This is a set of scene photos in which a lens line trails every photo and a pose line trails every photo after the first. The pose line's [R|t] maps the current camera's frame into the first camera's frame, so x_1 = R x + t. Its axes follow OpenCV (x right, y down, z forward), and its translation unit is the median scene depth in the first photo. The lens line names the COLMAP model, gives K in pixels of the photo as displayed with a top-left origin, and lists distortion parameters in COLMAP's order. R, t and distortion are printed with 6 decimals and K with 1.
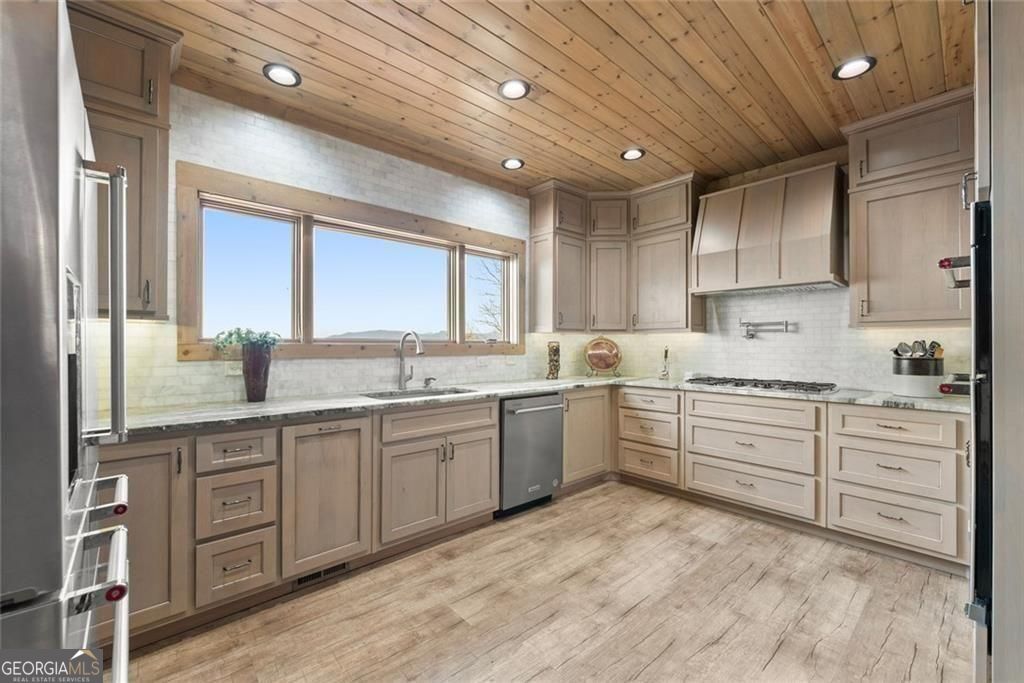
lens RADIAL K [[413.2, 0, 512.9], [0, 413.2, 343.6], [0, 0, 1]] dist [0.000331, 0.000331]
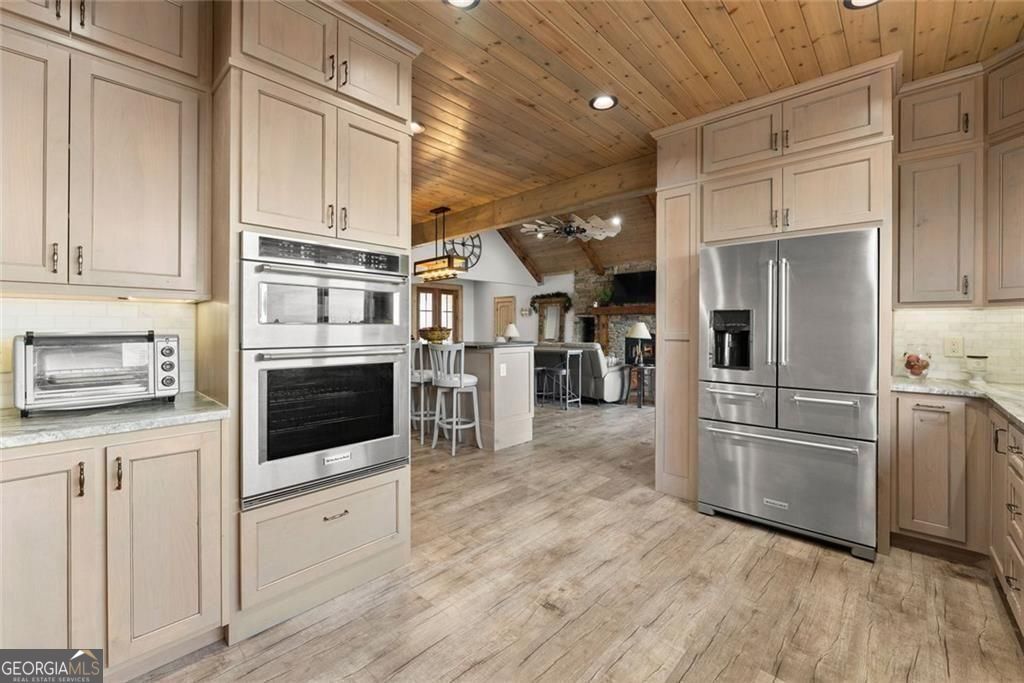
lens RADIAL K [[413.2, 0, 512.4], [0, 413.2, 333.6], [0, 0, 1]] dist [0.000331, 0.000331]
pose [[-0.996442, -0.005006, -0.084137, 0.505891], [-0.005429, 0.999974, 0.004811, 0.013982], [0.084111, 0.005250, -0.996443, 1.948022]]
